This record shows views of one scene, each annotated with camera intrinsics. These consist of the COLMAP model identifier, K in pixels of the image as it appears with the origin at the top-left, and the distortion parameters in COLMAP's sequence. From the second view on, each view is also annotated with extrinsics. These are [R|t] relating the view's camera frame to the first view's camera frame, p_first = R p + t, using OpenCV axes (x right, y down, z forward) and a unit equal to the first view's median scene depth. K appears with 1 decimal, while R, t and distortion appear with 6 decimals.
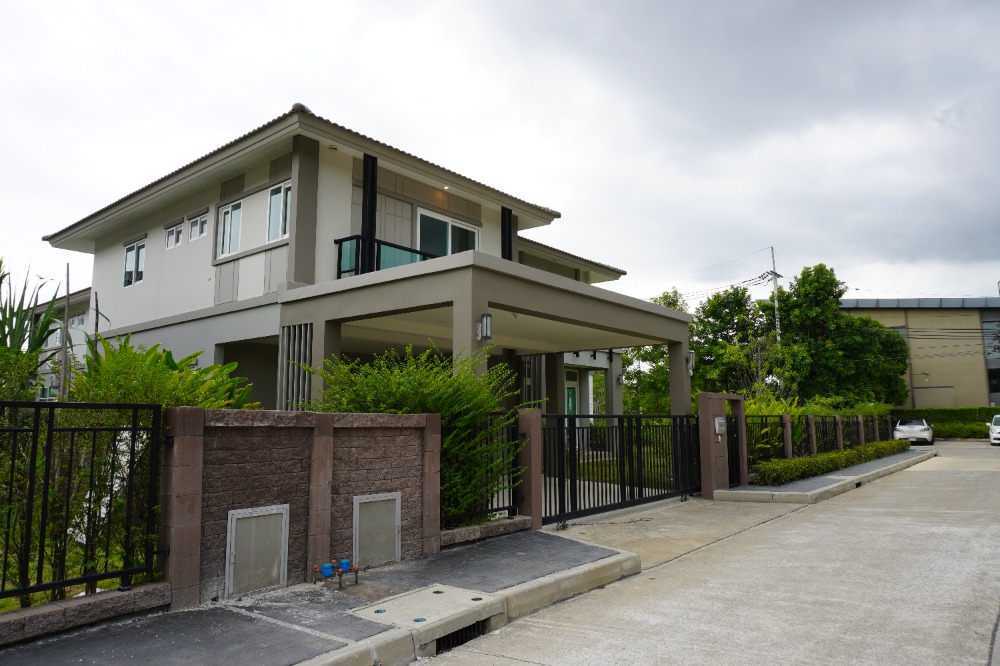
lens RADIAL K [[669.7, 0, 500.1], [0, 669.7, 334.5], [0, 0, 1]] dist [0.008334, 0.003618]
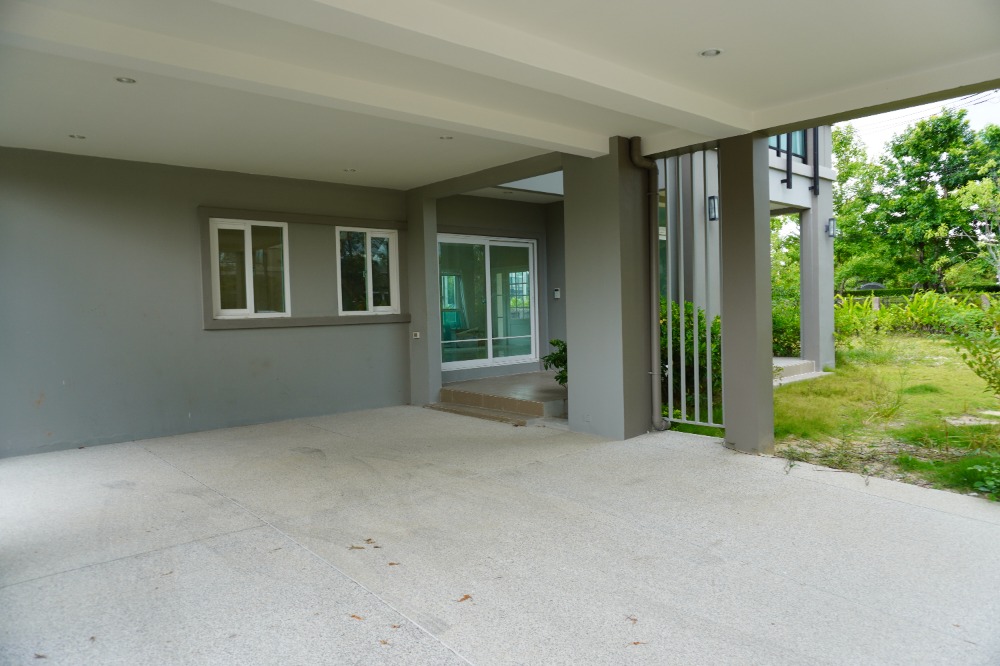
lens RADIAL K [[669.7, 0, 500.4], [0, 669.7, 331.9], [0, 0, 1]] dist [0.008334, 0.003618]
pose [[0.985185, -0.008325, -0.171292, 0.002410], [0.037979, 0.984612, 0.170580, 0.021232], [0.167236, -0.174558, 0.970341, 0.182264]]
